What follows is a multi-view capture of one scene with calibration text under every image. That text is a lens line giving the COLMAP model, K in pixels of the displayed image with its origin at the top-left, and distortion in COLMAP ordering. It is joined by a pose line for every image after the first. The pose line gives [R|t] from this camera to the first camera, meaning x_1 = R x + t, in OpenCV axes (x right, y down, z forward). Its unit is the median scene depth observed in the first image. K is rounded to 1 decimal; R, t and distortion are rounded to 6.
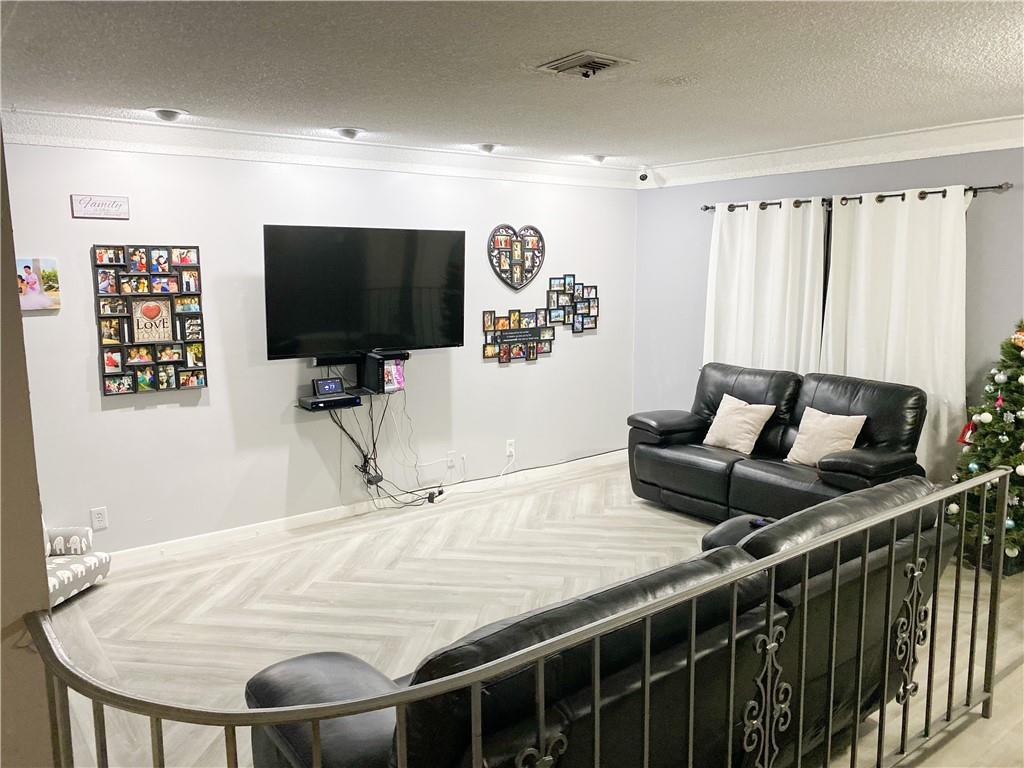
lens RADIAL K [[778.9, 0, 510.8], [0, 778.9, 379.2], [0, 0, 1]] dist [0.032220, -0.040257]
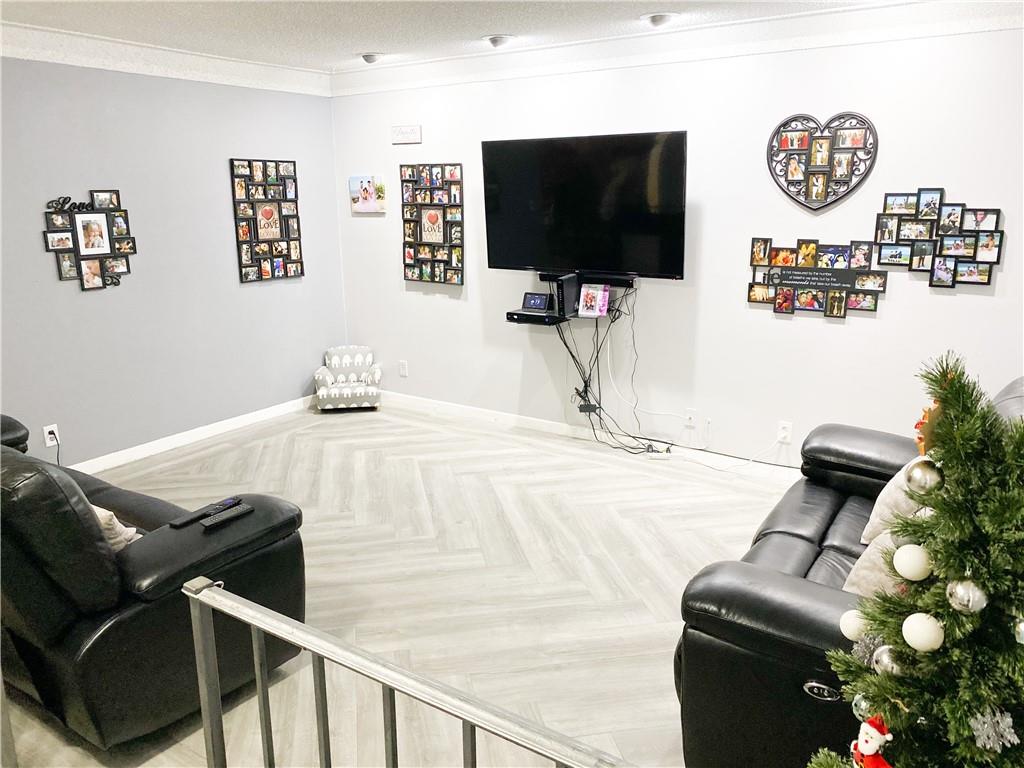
lens RADIAL K [[778.9, 0, 503.6], [0, 778.9, 389.9], [0, 0, 1]] dist [0.032220, -0.040257]
pose [[0.323189, 0.242596, -0.914711, 0.699890], [-0.125050, 0.969055, 0.212826, -0.088024], [0.938036, 0.045601, 0.343525, 0.606832]]
